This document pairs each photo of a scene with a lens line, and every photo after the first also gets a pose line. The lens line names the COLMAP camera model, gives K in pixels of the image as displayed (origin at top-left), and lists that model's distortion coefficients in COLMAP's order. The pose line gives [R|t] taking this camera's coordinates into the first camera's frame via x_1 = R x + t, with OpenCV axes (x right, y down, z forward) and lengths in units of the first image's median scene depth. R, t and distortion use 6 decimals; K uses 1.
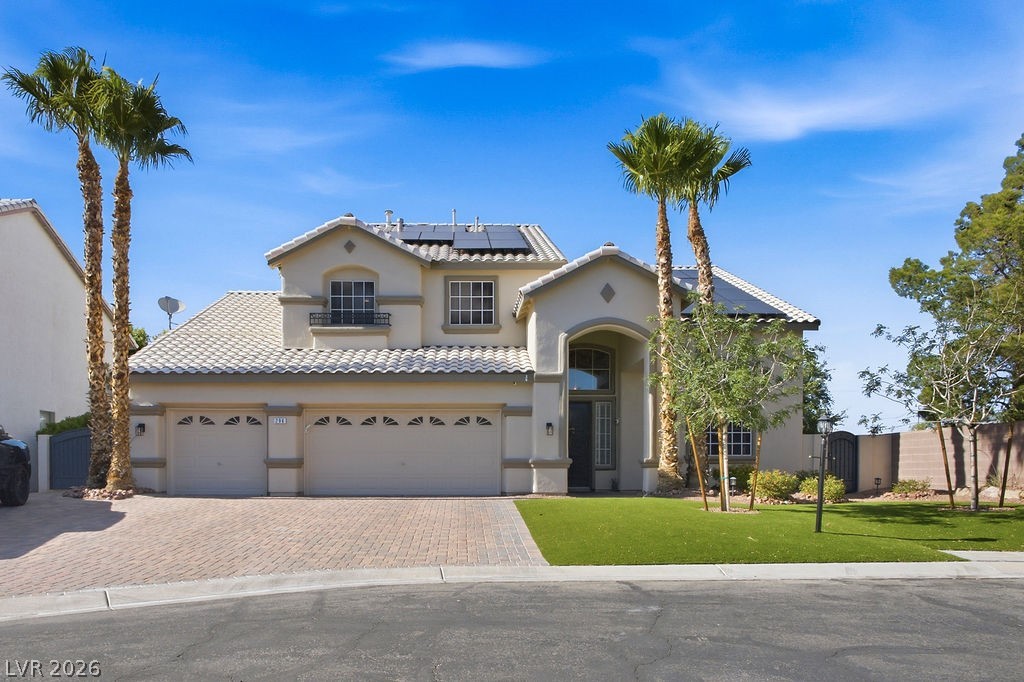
lens RADIAL K [[551.5, 0, 484.8], [0, 551.5, 482.2], [0, 0, 1]] dist [0.000189, 0.000347]
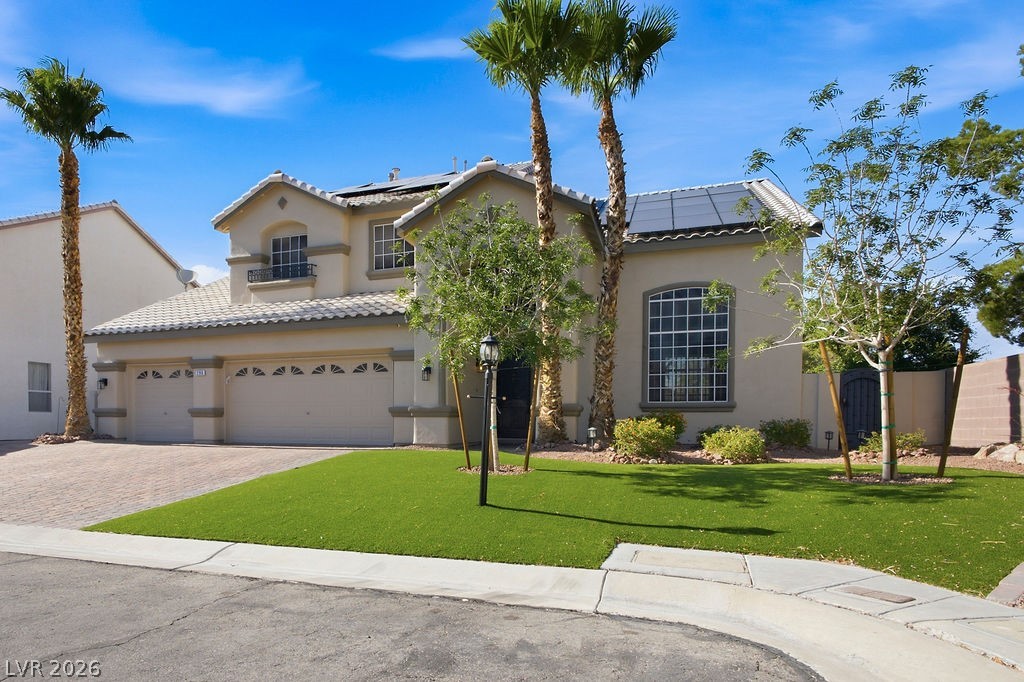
lens RADIAL K [[514.0, 0, 489.8], [0, 514.0, 435.4], [0, 0, 1]] dist [0.000859, -0.000034]
pose [[0.952317, 0.009952, -0.304947, 0.463955], [-0.009034, 0.999949, 0.004422, 0.000037], [0.304975, -0.001456, 0.952359, 0.221599]]
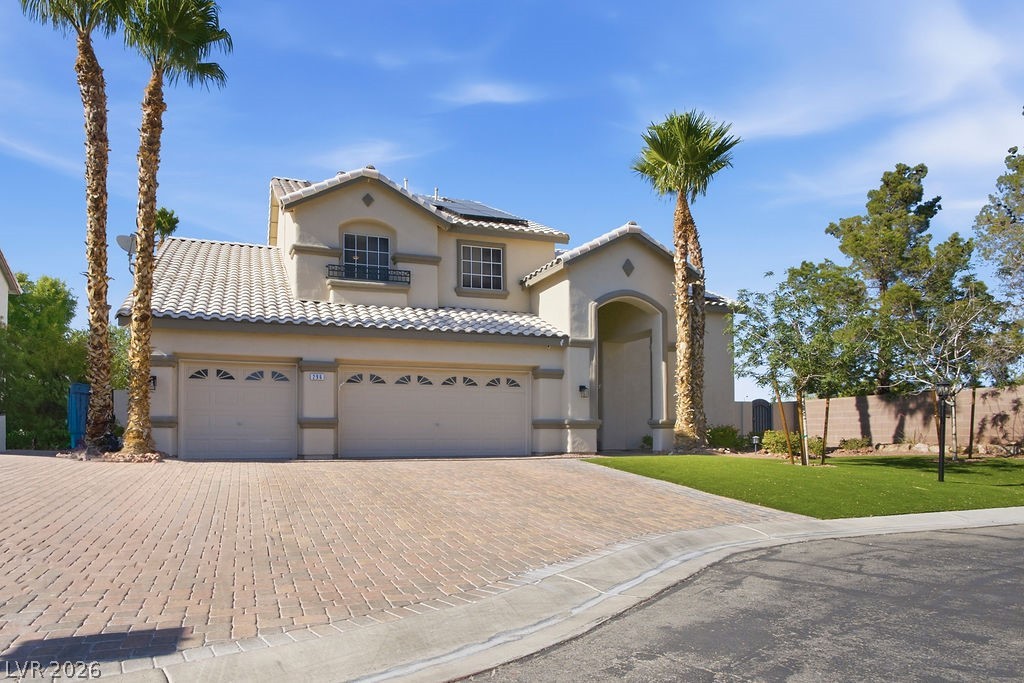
lens RADIAL K [[511.4, 0, 430.1], [0, 511.4, 432.4], [0, 0, 1]] dist [-0.001518, 0.000064]
pose [[0.968407, -0.000267, 0.249376, -0.399240], [0.007293, 0.999602, -0.027251, 0.005648], [-0.249270, 0.028208, 0.968023, 0.129281]]
